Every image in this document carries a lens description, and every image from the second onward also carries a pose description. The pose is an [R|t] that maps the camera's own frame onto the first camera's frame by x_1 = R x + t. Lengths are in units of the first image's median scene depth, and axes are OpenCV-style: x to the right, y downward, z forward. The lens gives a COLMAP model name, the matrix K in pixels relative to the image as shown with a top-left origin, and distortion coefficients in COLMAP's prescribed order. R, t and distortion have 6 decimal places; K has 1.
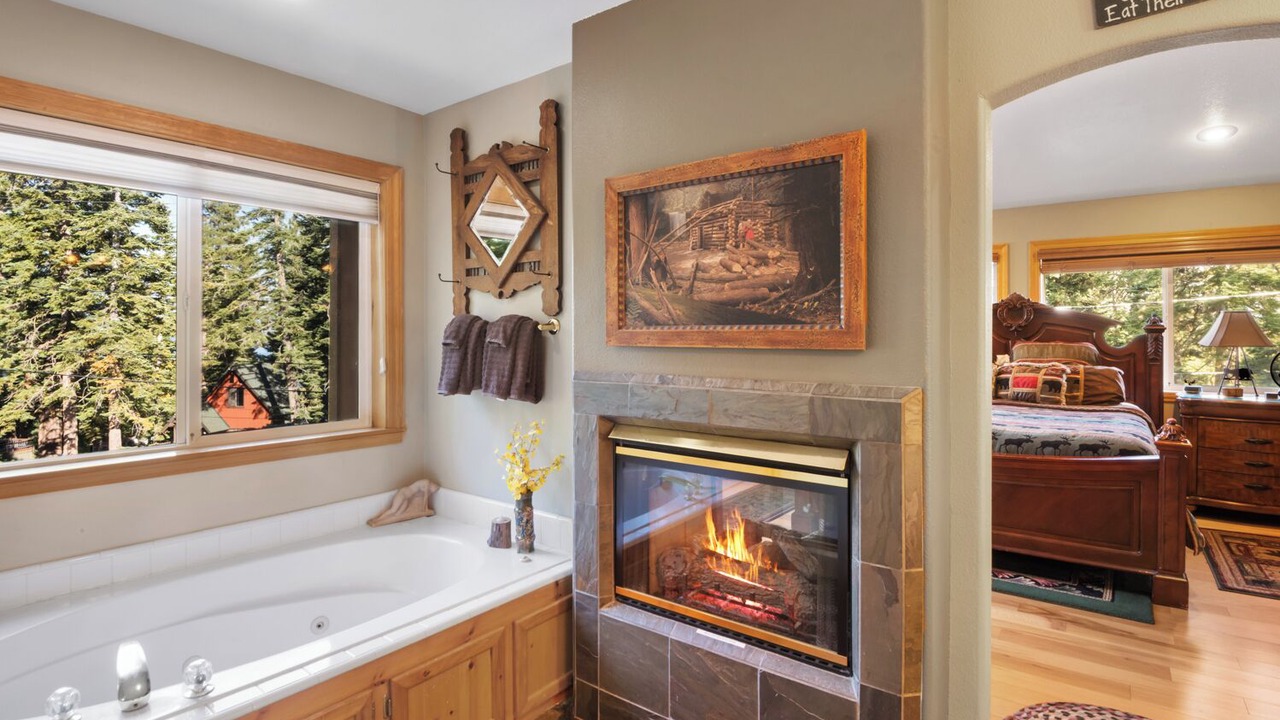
lens RADIAL K [[653.1, 0, 639.1], [0, 653.1, 332.3], [0, 0, 1]] dist [-0.019788, -0.007372]
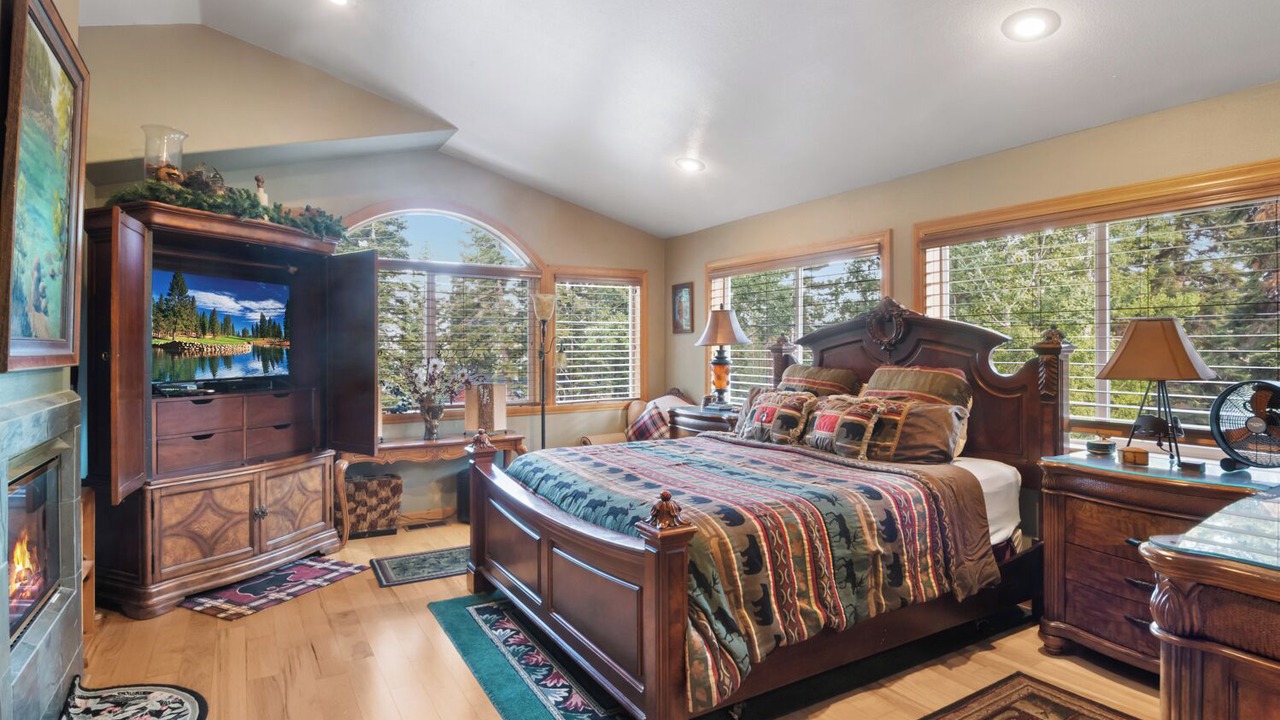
lens RADIAL K [[653.1, 0, 644.6], [0, 653.1, 356.8], [0, 0, 1]] dist [-0.019788, -0.007372]
pose [[0.921222, 0.004527, -0.389011, 0.739780], [-0.000461, 0.999944, 0.010545, -0.003849], [0.389037, -0.009535, 0.921173, 0.277966]]
